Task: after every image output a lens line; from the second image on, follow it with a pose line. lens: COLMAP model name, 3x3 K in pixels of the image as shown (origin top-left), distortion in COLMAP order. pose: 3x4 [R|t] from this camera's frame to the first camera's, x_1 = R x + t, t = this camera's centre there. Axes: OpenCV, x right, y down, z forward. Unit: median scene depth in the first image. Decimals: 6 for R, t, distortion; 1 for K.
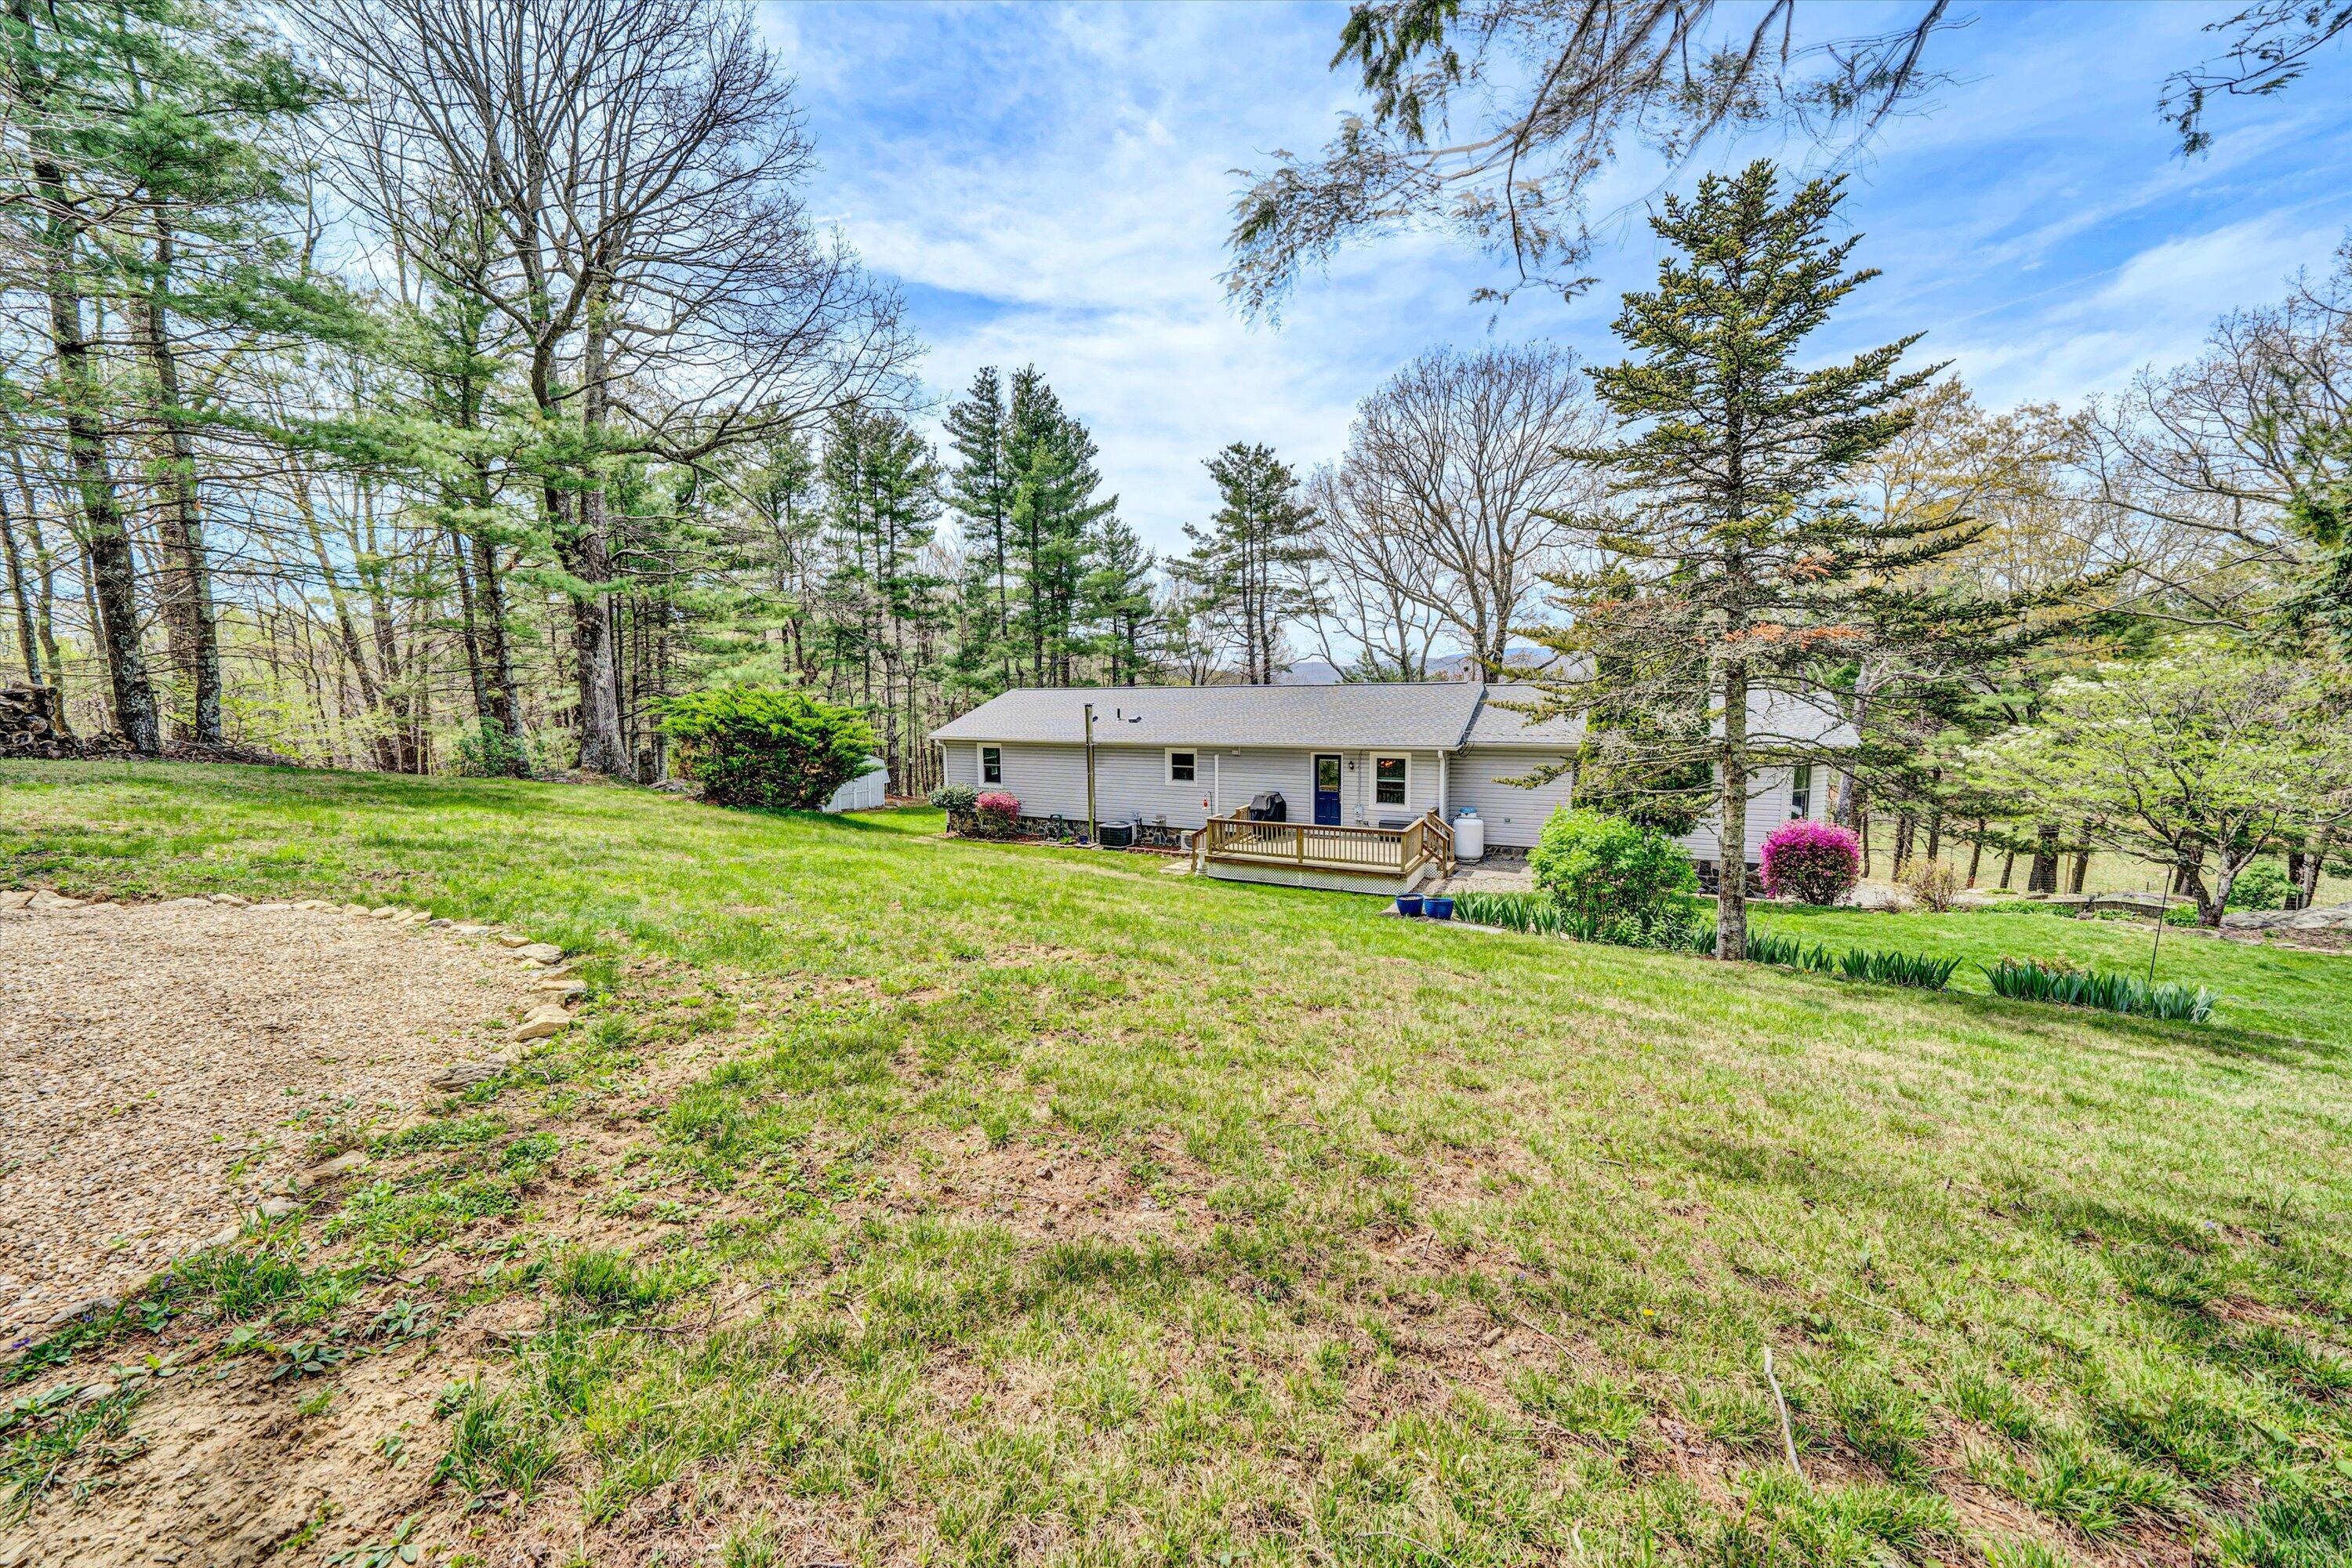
lens RADIAL K [[822.5, 0, 1177.1], [0, 822.5, 745.5], [0, 0, 1]] dist [-0.013453, -0.000021]
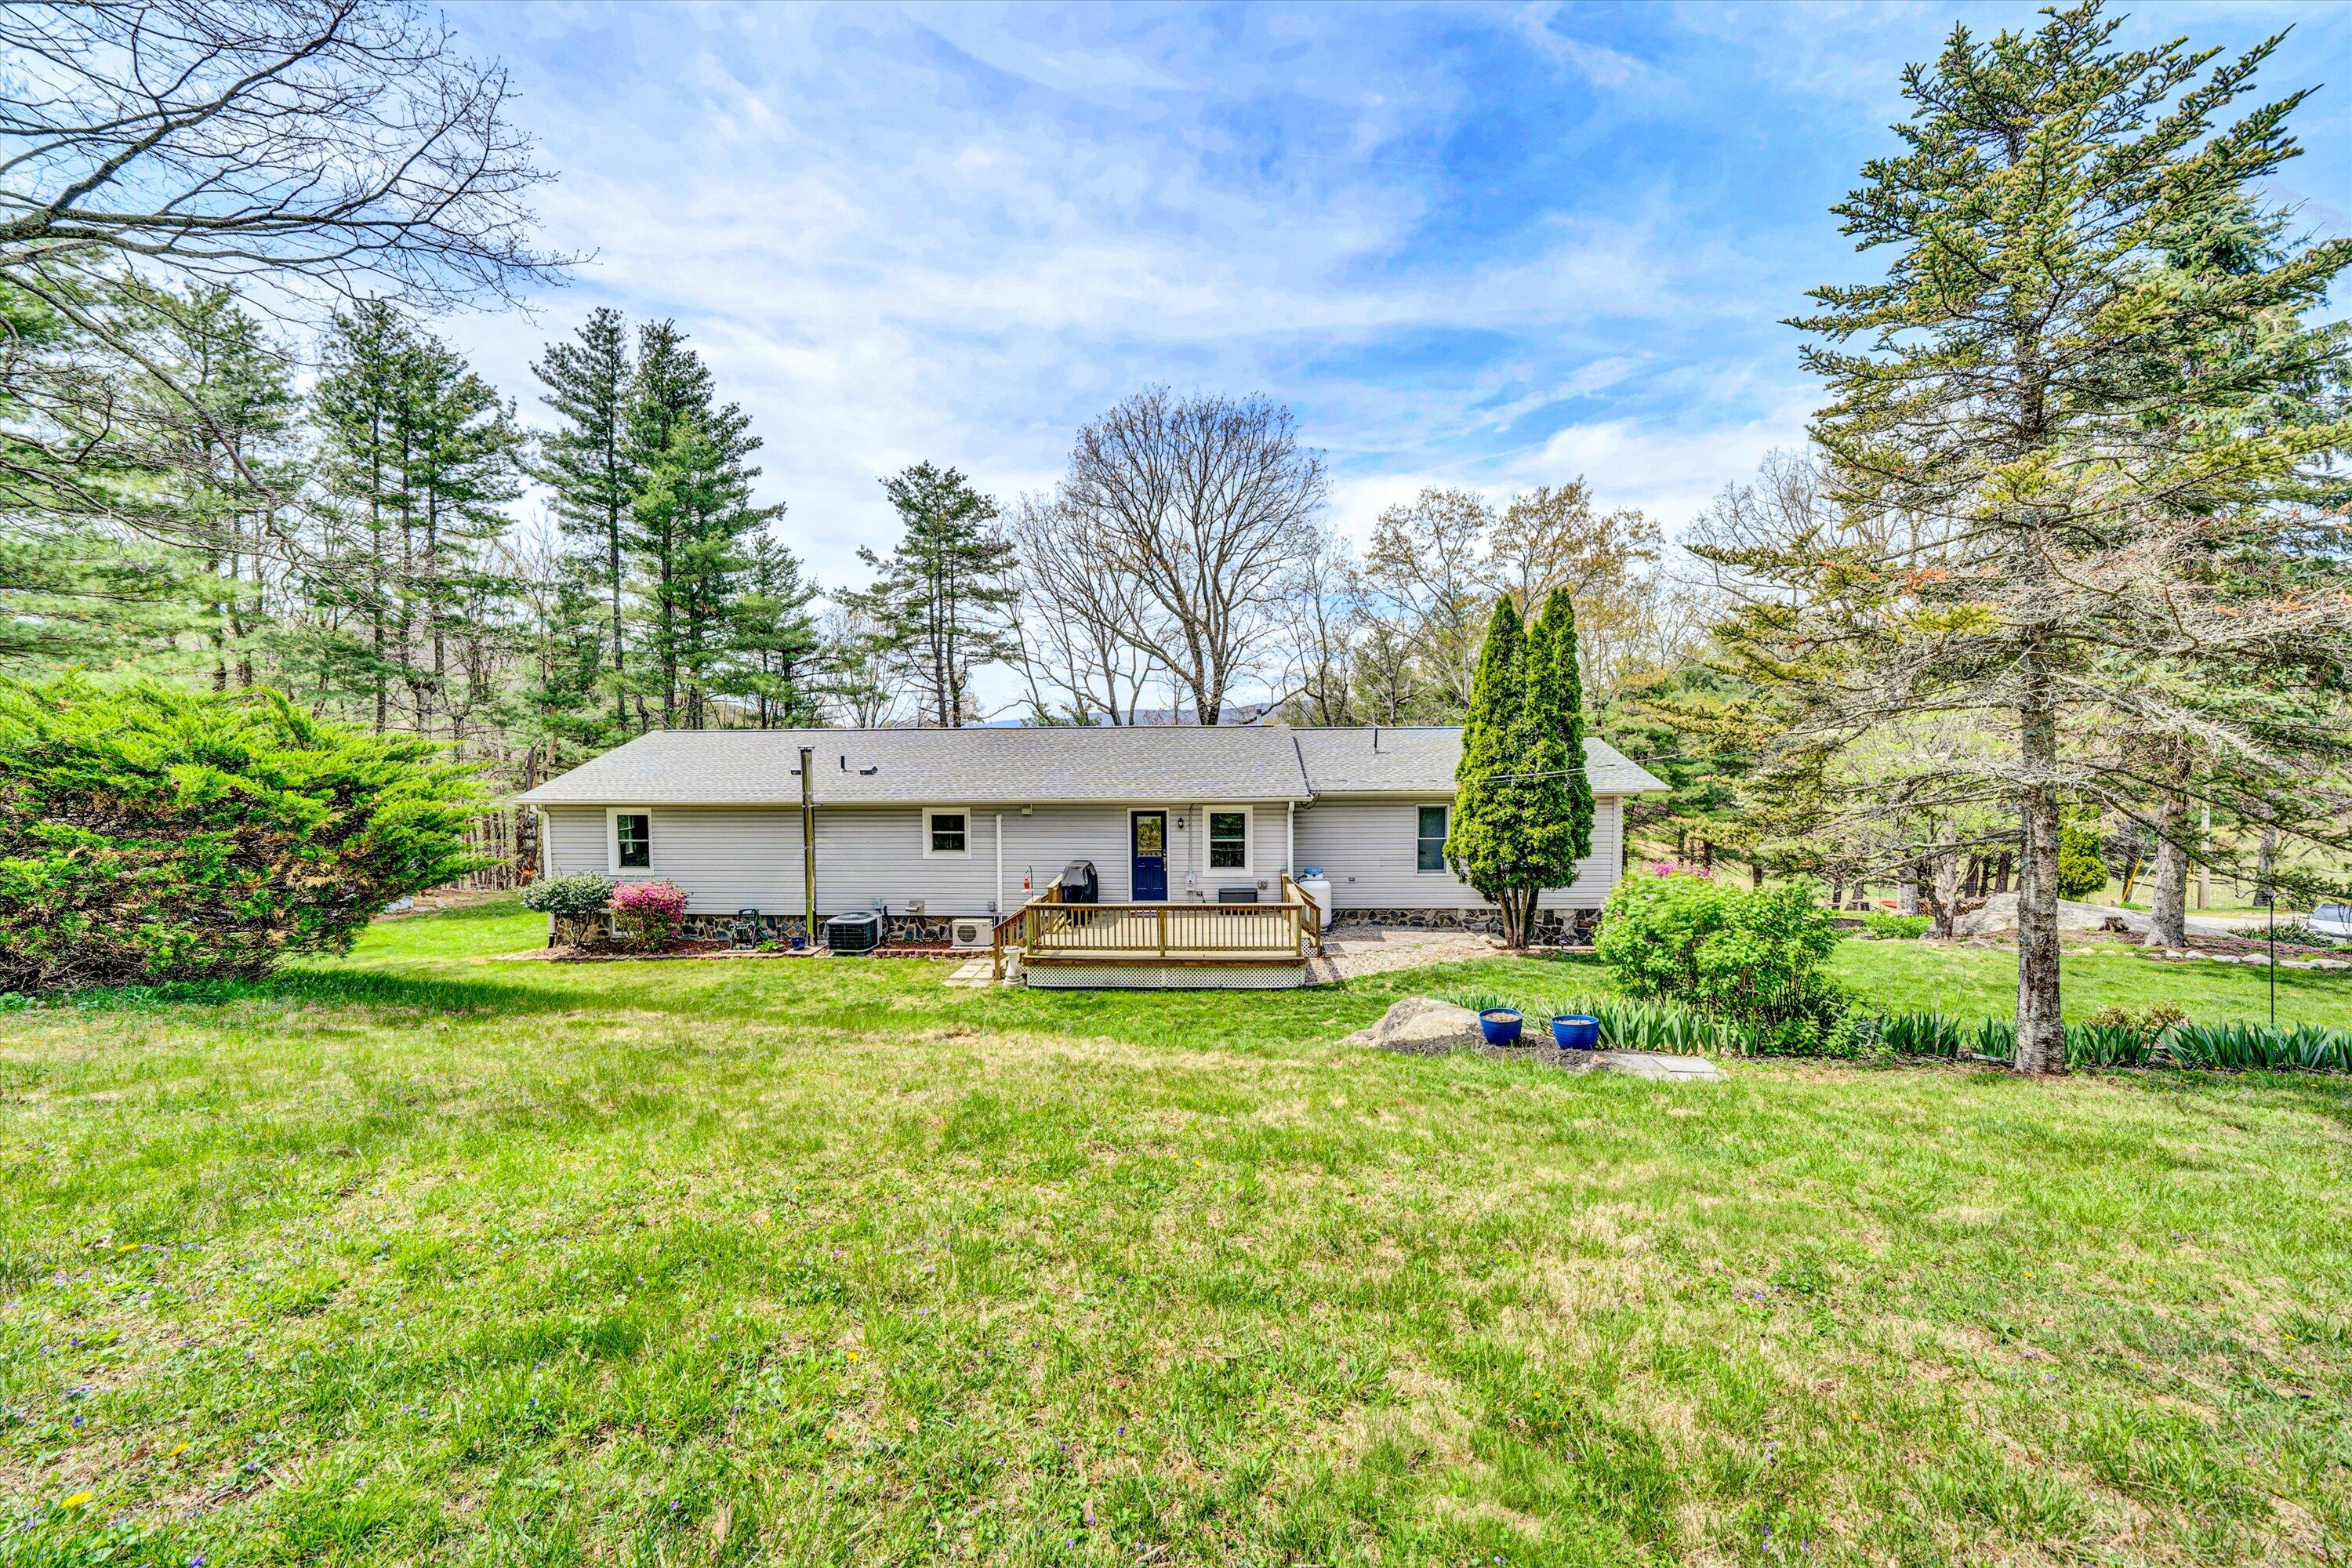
lens RADIAL K [[822.5, 0, 1177.1], [0, 822.5, 745.5], [0, 0, 1]] dist [-0.013453, -0.000021]
pose [[0.909178, 0.004560, 0.416382, -0.061553], [0.024291, 0.997656, -0.063965, -0.000096], [-0.415698, 0.068270, 0.906937, 0.126094]]
